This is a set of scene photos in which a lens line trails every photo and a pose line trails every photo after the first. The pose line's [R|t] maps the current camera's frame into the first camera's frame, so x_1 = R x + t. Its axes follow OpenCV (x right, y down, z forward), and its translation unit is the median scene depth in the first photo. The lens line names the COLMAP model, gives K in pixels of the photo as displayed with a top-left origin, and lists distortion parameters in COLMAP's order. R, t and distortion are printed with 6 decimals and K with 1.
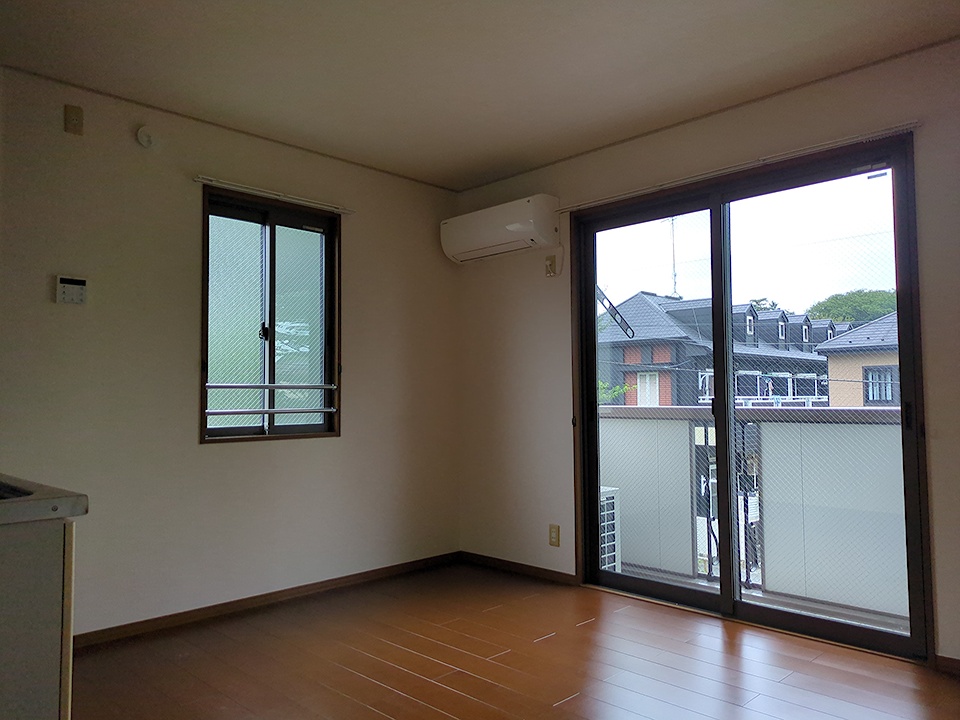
lens RADIAL K [[711.7, 0, 495.7], [0, 711.7, 363.4], [0, 0, 1]] dist [0.091342, -0.117068]
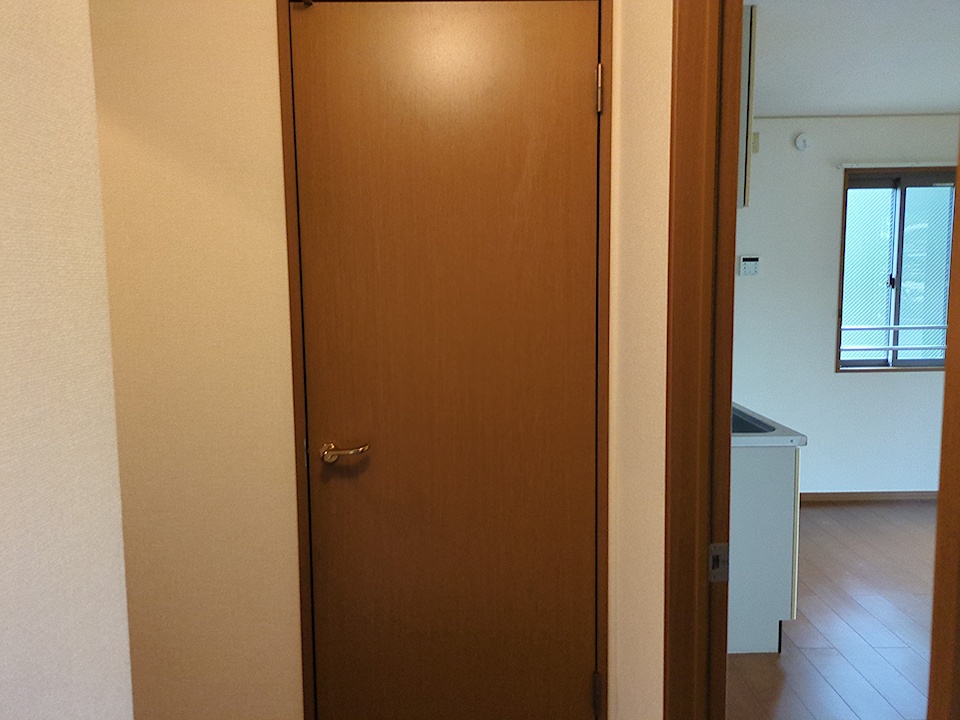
lens RADIAL K [[711.7, 0, 495.7], [0, 711.7, 363.4], [0, 0, 1]] dist [0.091342, -0.117068]
pose [[0.690488, 0.075888, -0.719352, 0.103863], [0.038201, 0.989268, 0.141032, -0.107220], [0.722334, -0.124860, 0.680179, -0.325636]]
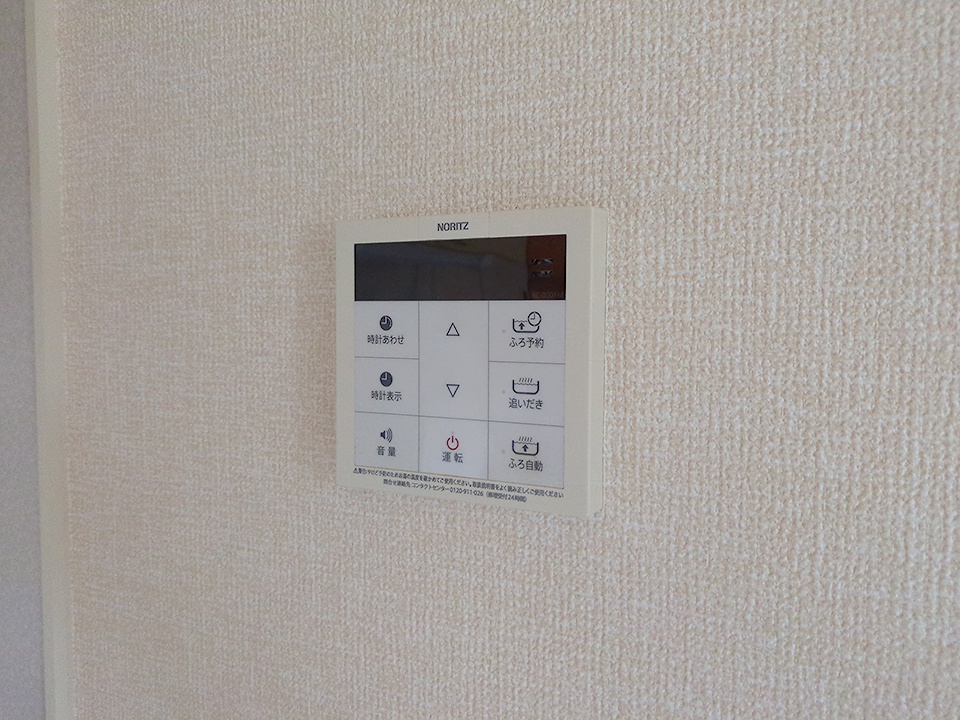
lens RADIAL K [[711.7, 0, 495.7], [0, 711.7, 363.4], [0, 0, 1]] dist [0.091342, -0.117068]
pose [[0.320678, 0.069608, -0.944627, -0.407526], [0.035116, 0.995737, 0.085295, -0.089462], [0.946537, -0.060524, 0.316866, 0.807043]]
